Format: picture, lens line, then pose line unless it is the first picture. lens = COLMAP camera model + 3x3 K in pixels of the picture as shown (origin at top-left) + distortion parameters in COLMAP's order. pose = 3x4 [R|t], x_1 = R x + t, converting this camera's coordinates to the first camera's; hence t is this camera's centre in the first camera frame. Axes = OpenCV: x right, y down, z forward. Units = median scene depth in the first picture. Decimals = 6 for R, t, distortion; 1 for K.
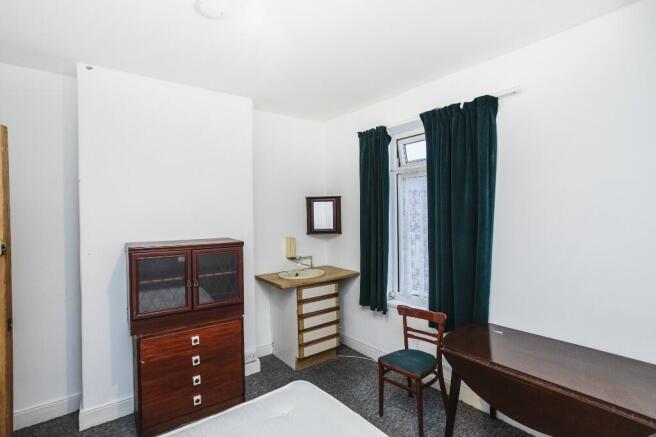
lens RADIAL K [[334.1, 0, 328.0], [0, 334.1, 218.5], [0, 0, 1]] dist [-0.001763, 0.000448]
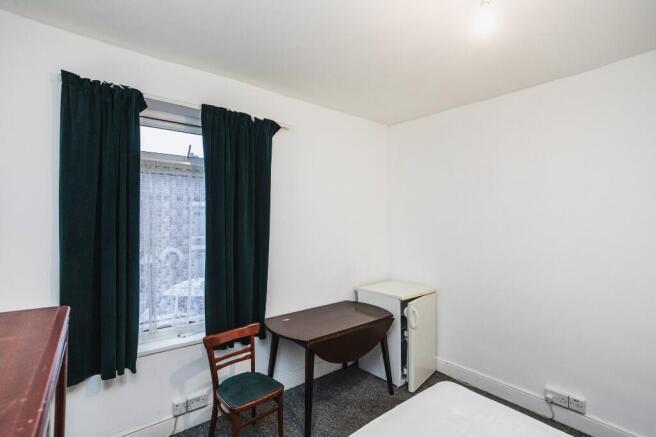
lens RADIAL K [[334.1, 0, 328.0], [0, 334.1, 218.5], [0, 0, 1]] dist [-0.001763, 0.000448]
pose [[-0.059085, 0.016731, 0.998113, -0.522950], [0.006035, 0.999847, -0.016402, -0.005135], [-0.998235, 0.005054, -0.059177, 0.659365]]
